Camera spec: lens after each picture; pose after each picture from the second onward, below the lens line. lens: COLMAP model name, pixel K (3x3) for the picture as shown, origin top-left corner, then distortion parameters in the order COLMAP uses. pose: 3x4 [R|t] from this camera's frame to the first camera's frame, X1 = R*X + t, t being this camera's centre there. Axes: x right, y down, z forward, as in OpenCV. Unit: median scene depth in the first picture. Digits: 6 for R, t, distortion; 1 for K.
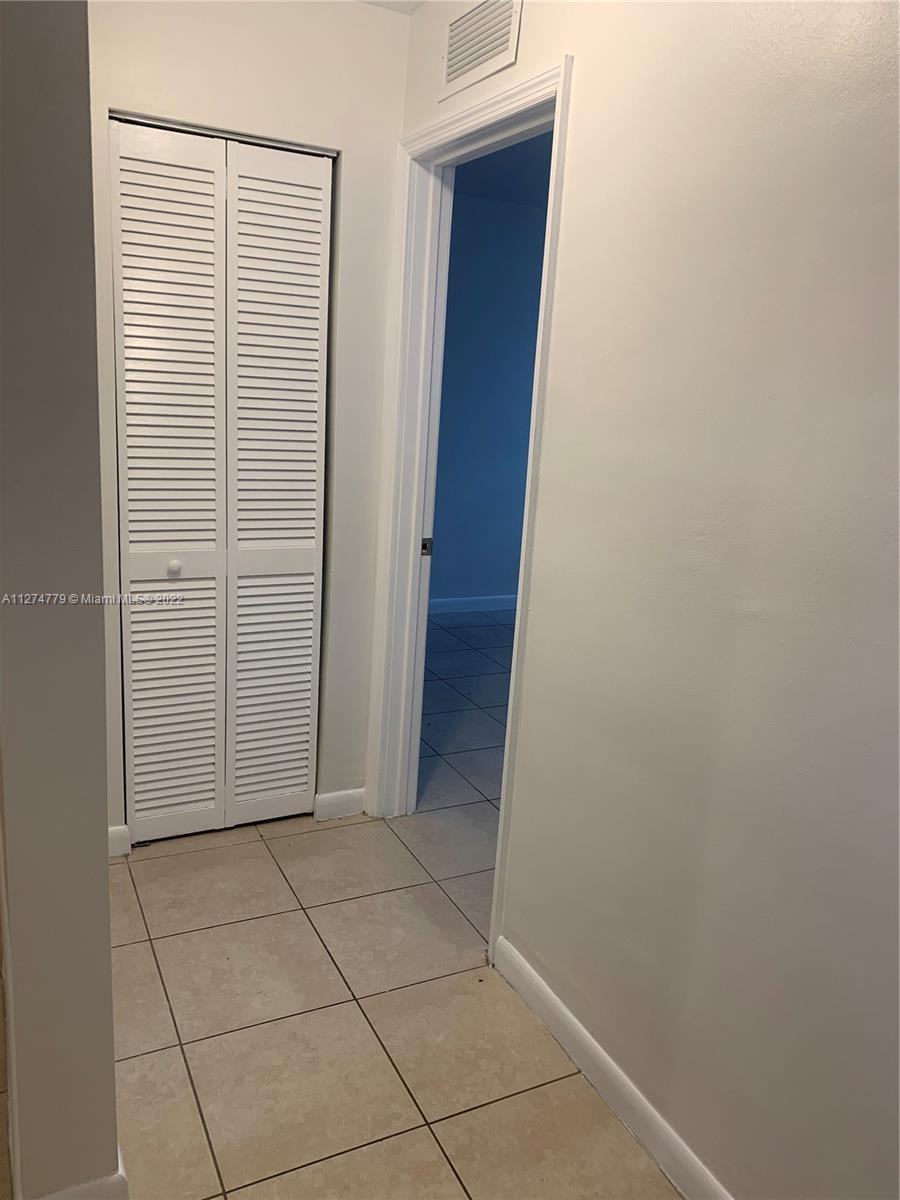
lens RADIAL K [[922.5, 0, 450.4], [0, 922.5, 594.6], [0, 0, 1]] dist [0.034934, -0.041436]
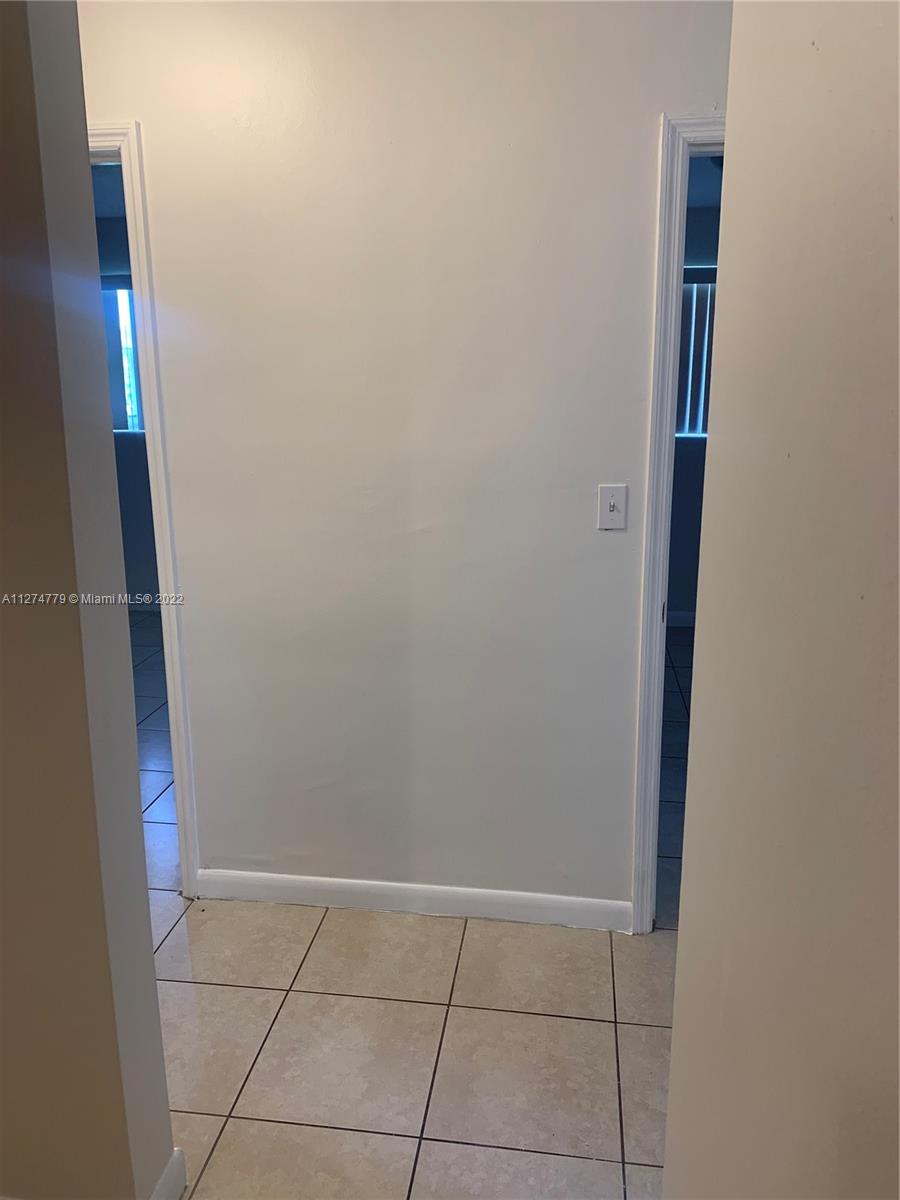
lens RADIAL K [[922.5, 0, 454.9], [0, 922.5, 602.9], [0, 0, 1]] dist [0.034934, -0.041436]
pose [[0.557884, -0.262315, 0.787373, -0.749640], [0.233620, 0.960007, 0.154299, -0.074456], [-0.796359, 0.097865, 0.596854, 0.020431]]
